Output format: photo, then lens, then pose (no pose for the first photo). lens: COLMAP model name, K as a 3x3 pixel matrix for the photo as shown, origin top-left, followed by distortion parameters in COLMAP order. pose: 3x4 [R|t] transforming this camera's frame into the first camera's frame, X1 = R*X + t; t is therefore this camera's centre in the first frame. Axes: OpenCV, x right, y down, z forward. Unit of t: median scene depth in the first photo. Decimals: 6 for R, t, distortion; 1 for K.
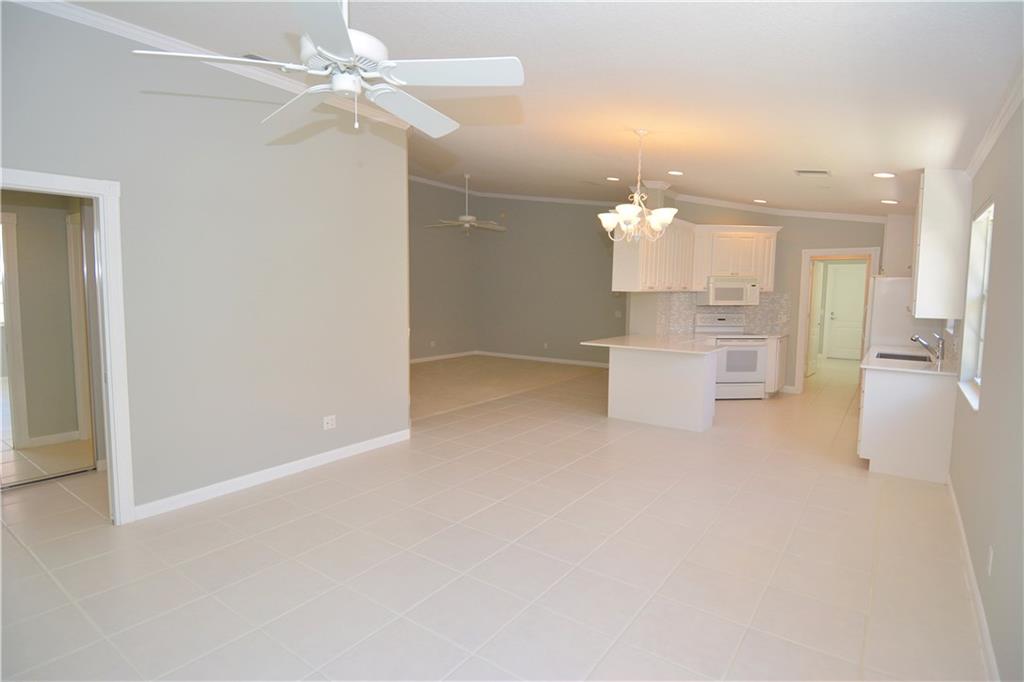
lens RADIAL K [[544.2, 0, 509.6], [0, 544.2, 338.6], [0, 0, 1]] dist [0.008580, -0.004337]
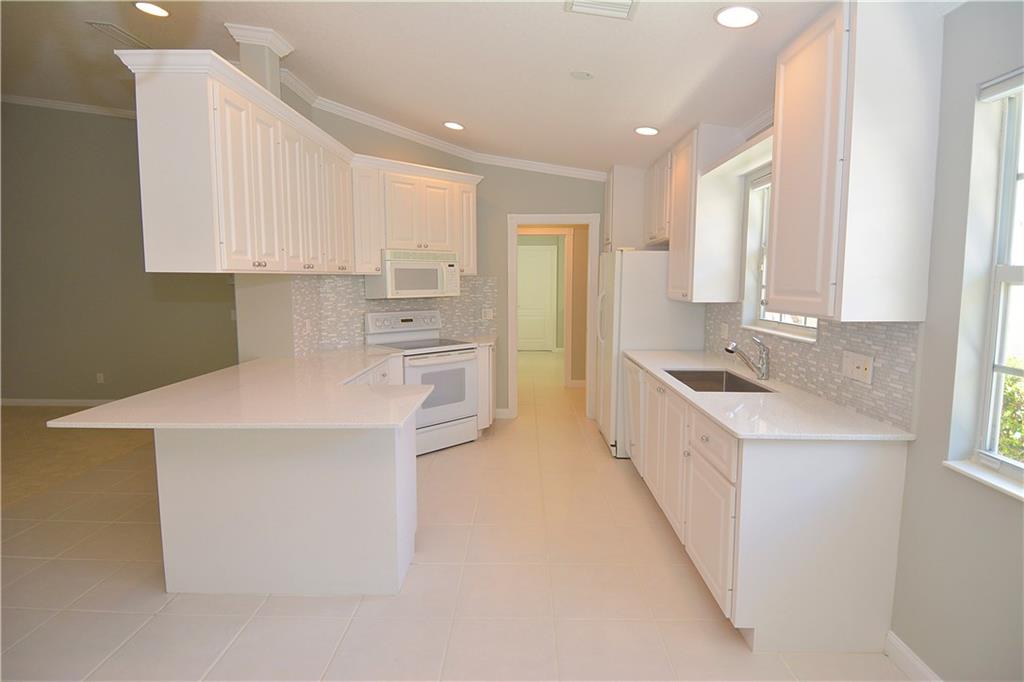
lens RADIAL K [[544.2, 0, 511.2], [0, 544.2, 342.5], [0, 0, 1]] dist [0.008580, -0.004337]
pose [[0.831542, -0.074177, 0.550487, 0.148824], [0.059616, 0.997237, 0.044323, -0.031363], [-0.552254, -0.004038, 0.833666, 0.429481]]
